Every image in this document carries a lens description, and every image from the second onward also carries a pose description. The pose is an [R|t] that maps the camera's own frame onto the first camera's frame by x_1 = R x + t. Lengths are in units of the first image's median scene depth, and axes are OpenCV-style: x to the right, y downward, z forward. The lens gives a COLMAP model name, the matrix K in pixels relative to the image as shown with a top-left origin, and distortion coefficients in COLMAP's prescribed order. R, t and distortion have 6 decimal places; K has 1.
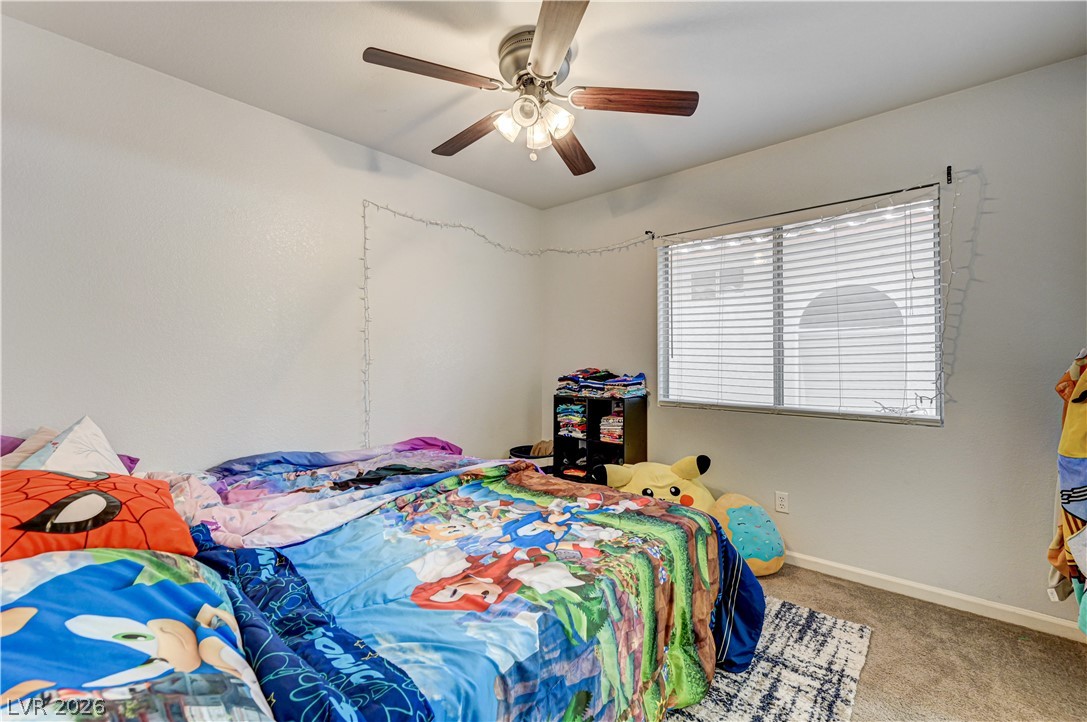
lens RADIAL K [[447.4, 0, 547.7], [0, 447.4, 356.0], [0, 0, 1]] dist [-0.001847, -0.000222]
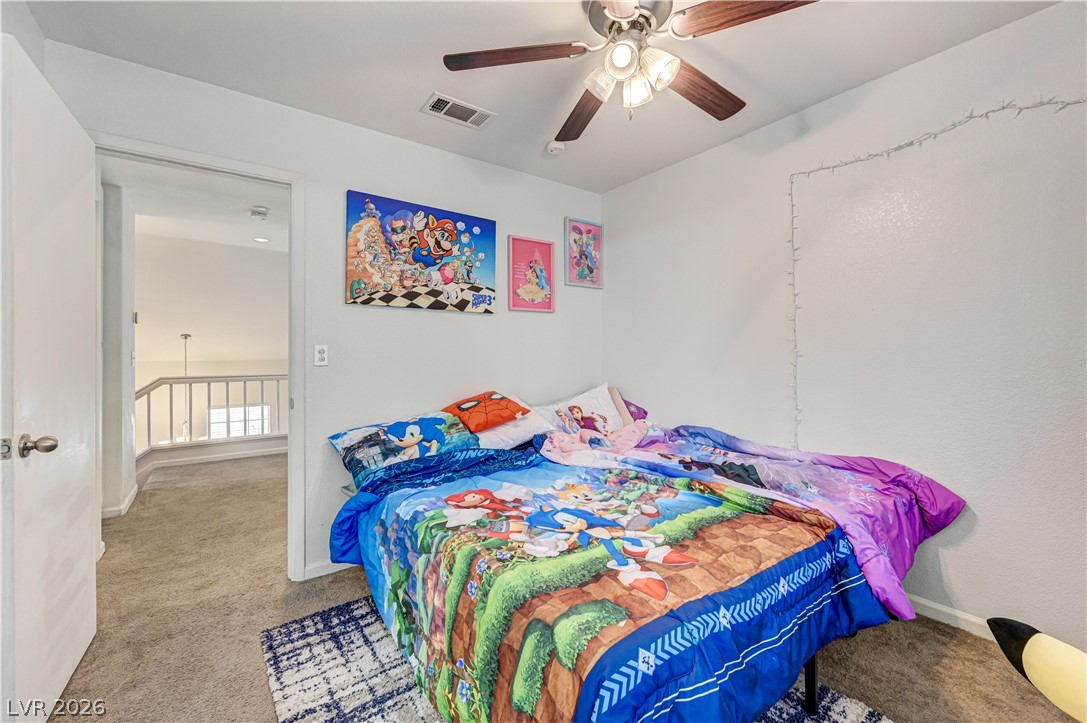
lens RADIAL K [[447.4, 0, 549.2], [0, 447.4, 353.8], [0, 0, 1]] dist [-0.001847, -0.000222]
pose [[-0.201649, -0.003126, -0.979453, 0.892247], [0.018173, 0.999811, -0.006933, 0.016020], [0.979289, -0.019198, -0.201554, 1.078633]]
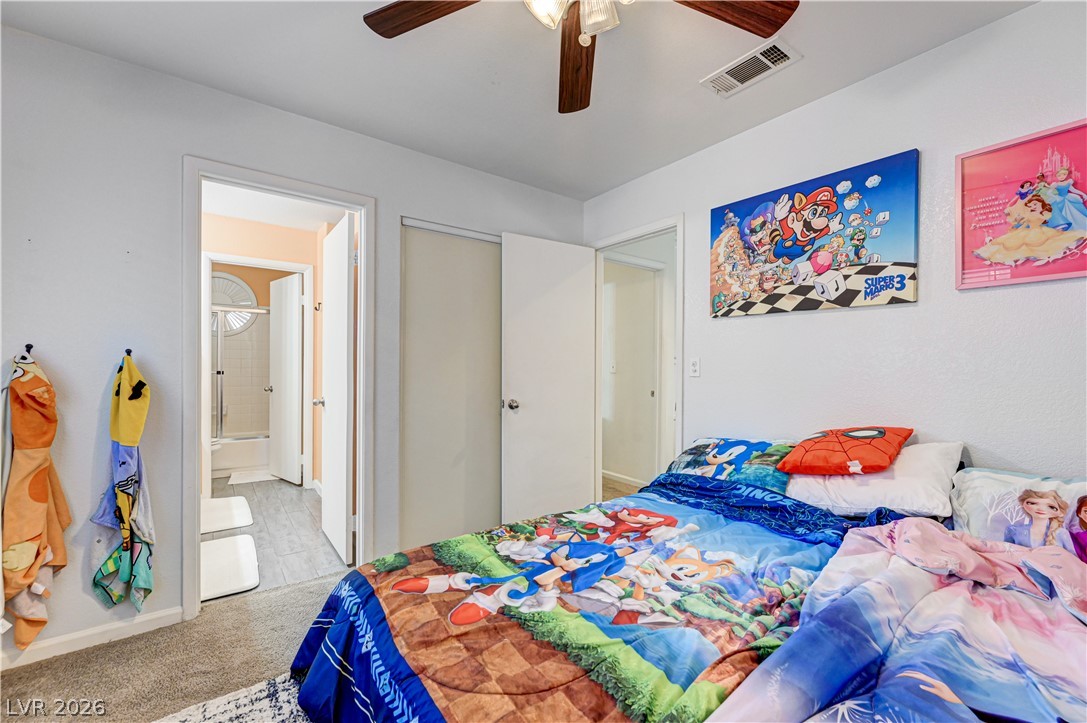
lens RADIAL K [[447.4, 0, 548.4], [0, 447.4, 370.6], [0, 0, 1]] dist [-0.001847, -0.000222]
pose [[-0.979331, -0.011566, 0.201935, -0.116893], [-0.012191, 0.999924, -0.001851, 0.019225], [-0.201898, -0.004275, -0.979397, 1.722689]]
